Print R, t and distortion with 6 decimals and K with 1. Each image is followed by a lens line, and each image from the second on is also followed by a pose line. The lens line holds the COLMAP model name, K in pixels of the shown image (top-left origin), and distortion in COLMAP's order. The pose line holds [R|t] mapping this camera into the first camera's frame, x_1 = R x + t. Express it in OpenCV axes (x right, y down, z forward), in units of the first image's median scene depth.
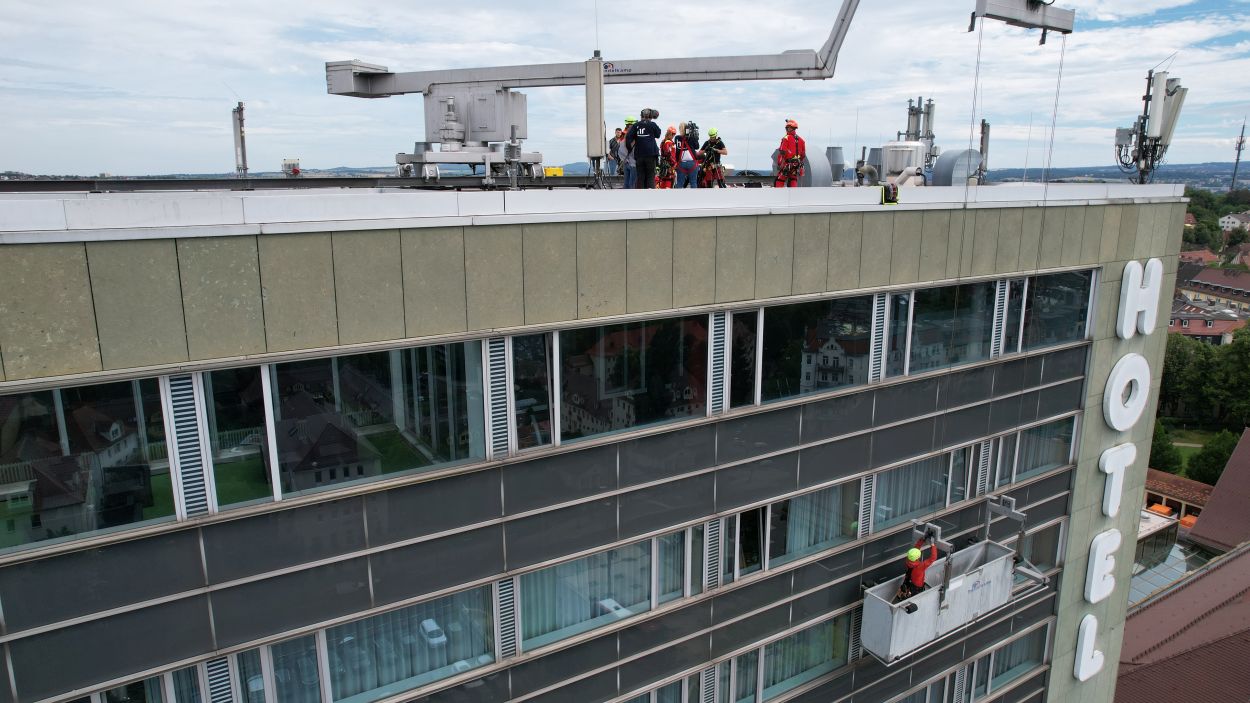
lens RADIAL K [[795.3, 0, 618.8], [0, 795.3, 345.9], [0, 0, 1]] dist [-0.075855, 0.067355]
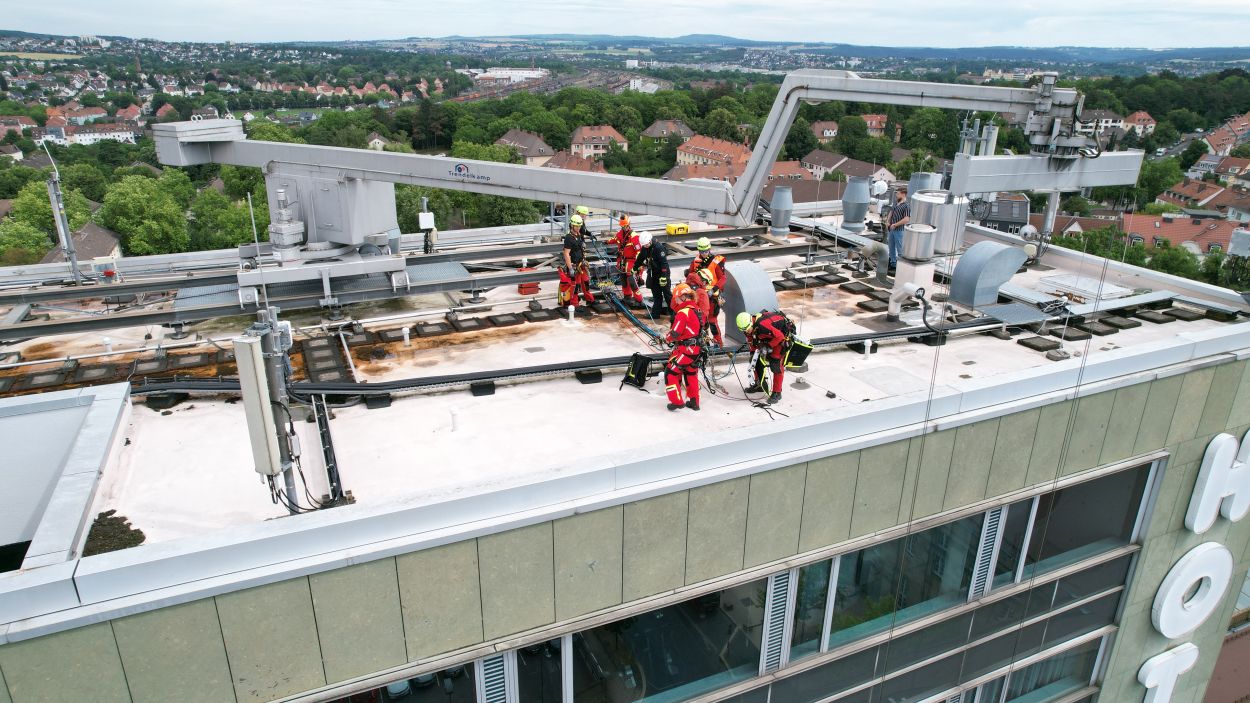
lens RADIAL K [[795.3, 0, 621.0], [0, 795.3, 345.9], [0, 0, 1]] dist [-0.075855, 0.067355]
pose [[0.990617, 0.060028, -0.122779, 0.232287], [-0.041066, 0.987602, 0.151512, -0.314051], [0.130352, -0.145048, 0.980800, 0.287777]]
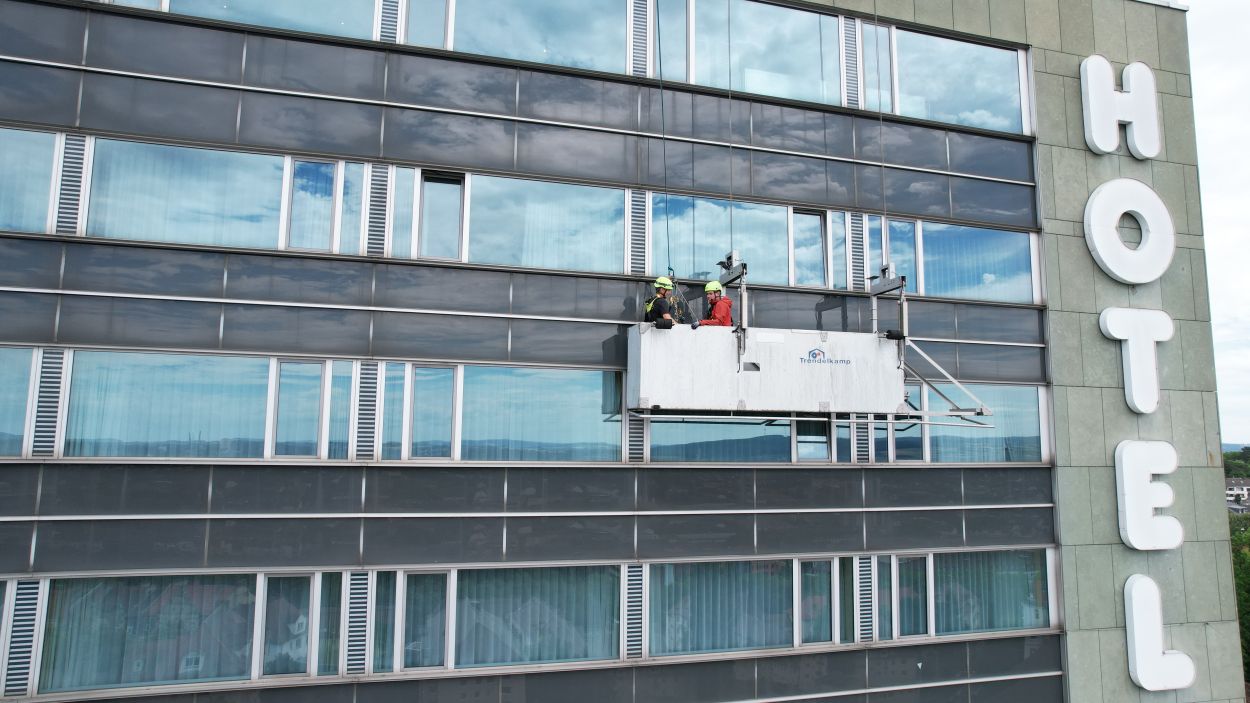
lens RADIAL K [[795.3, 0, 626.2], [0, 795.3, 350.2], [0, 0, 1]] dist [-0.075855, 0.067355]
pose [[0.962429, -0.022379, -0.270611, 0.476603], [-0.068633, 0.944189, -0.322174, 0.522742], [0.262718, 0.328643, 0.907179, 0.304436]]
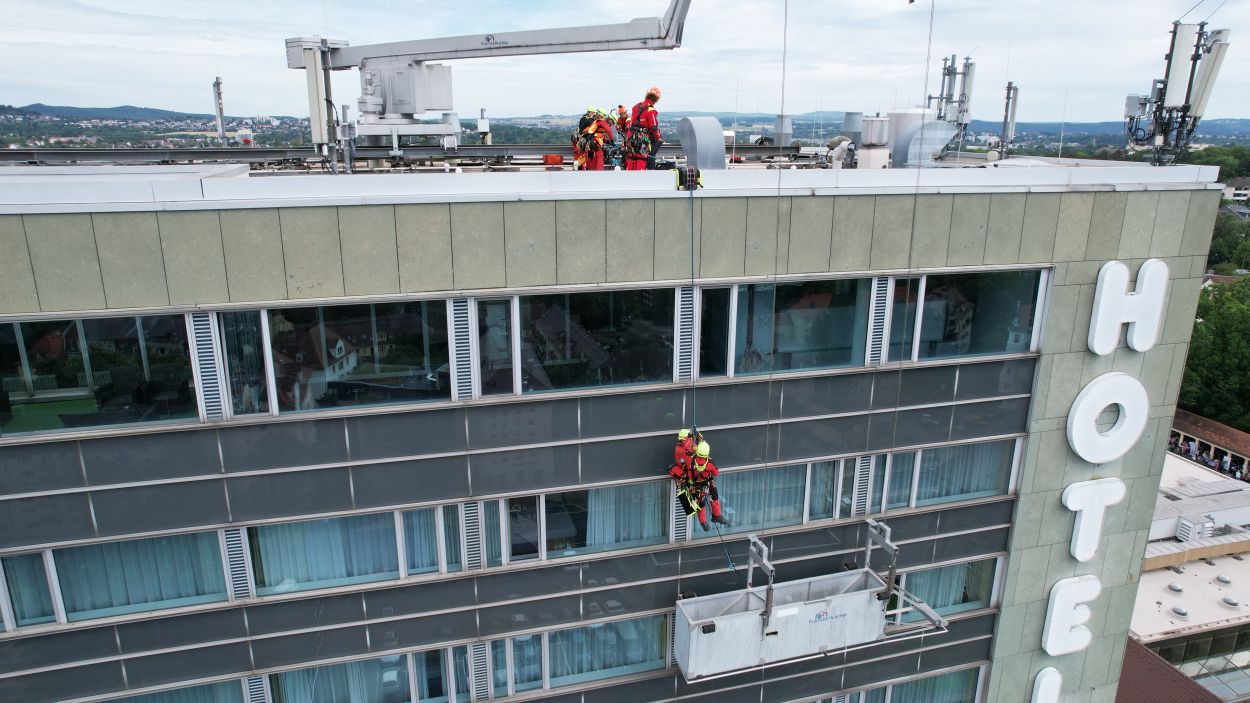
lens RADIAL K [[795.3, 0, 622.7], [0, 795.3, 346.7], [0, 0, 1]] dist [-0.075855, 0.067355]
pose [[0.959365, 0.082617, -0.269804, 0.452058], [-0.065563, 0.995274, 0.071634, -0.050935], [0.274447, -0.051034, 0.960247, 0.074304]]
